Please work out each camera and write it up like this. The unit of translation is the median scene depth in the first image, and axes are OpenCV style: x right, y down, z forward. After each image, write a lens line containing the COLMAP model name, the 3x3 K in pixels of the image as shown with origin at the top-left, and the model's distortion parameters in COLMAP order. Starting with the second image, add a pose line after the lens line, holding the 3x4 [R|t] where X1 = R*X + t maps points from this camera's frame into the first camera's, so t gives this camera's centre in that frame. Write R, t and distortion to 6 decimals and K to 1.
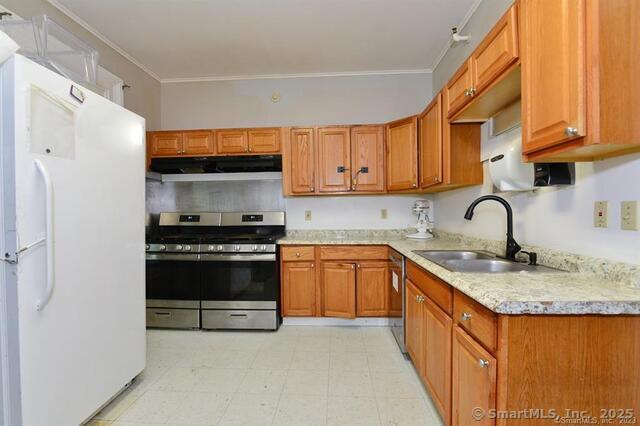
lens RADIAL K [[300.5, 0, 319.8], [0, 300.5, 186.4], [0, 0, 1]] dist [-0.016094, 0.000559]
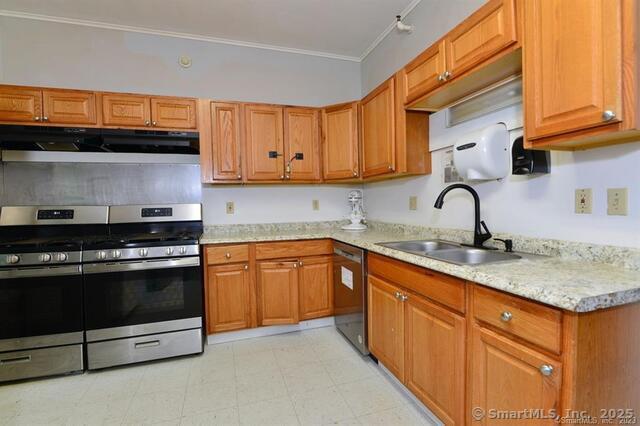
lens RADIAL K [[300.5, 0, 319.8], [0, 300.5, 186.4], [0, 0, 1]] dist [-0.016094, 0.000559]
pose [[0.930280, 0.011180, 0.366680, -0.145049], [-0.020446, 0.999562, 0.021394, 0.017467], [-0.366280, -0.027399, 0.930101, 0.161784]]
